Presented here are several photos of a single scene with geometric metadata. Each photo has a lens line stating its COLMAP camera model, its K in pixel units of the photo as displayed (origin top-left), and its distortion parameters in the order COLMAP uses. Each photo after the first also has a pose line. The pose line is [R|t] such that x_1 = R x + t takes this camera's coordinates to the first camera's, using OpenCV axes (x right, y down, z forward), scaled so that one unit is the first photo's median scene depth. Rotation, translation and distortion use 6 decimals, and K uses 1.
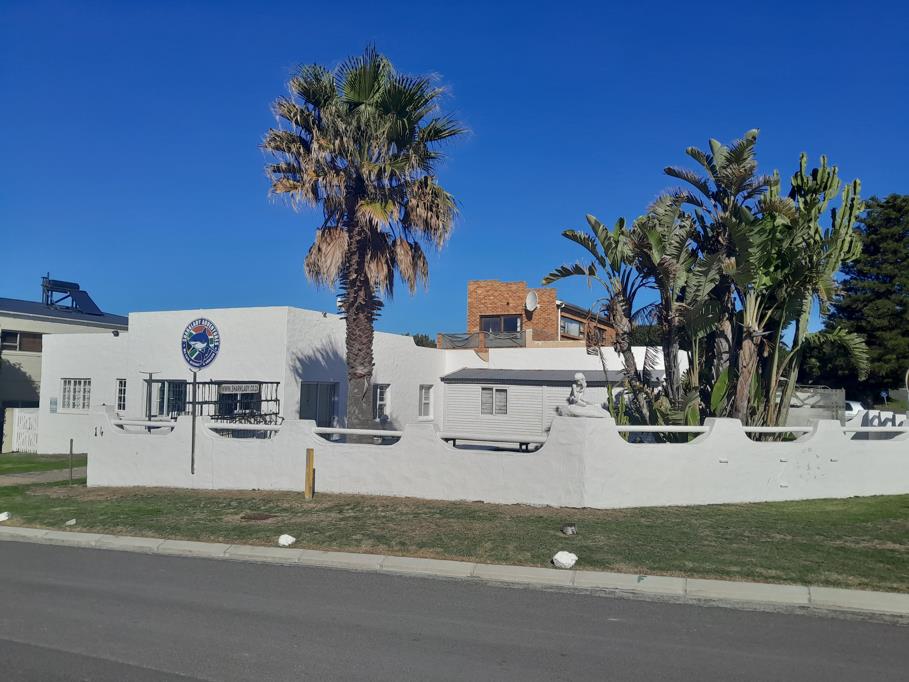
lens RADIAL K [[708.1, 0, 456.1], [0, 708.1, 340.3], [0, 0, 1]] dist [0.000432, -0.032044]
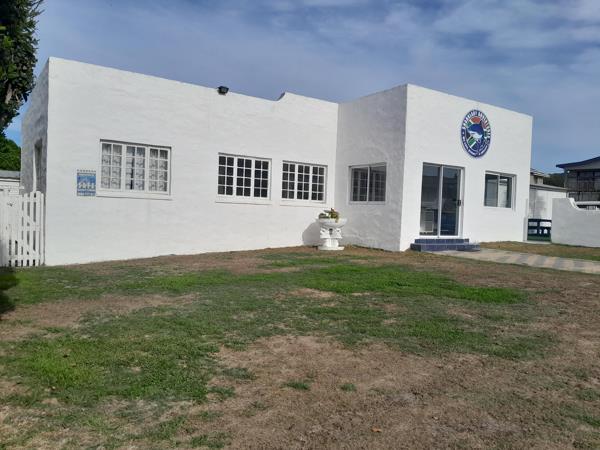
lens RADIAL K [[460.0, 0, 300.1], [0, 460.0, 225.1], [0, 0, 1]] dist [-0.010137, -0.027242]
pose [[0.520338, -0.016237, 0.853806, -1.108962], [-0.083182, 0.994101, 0.069599, 0.116458], [-0.849900, -0.107237, 0.515917, 0.870364]]
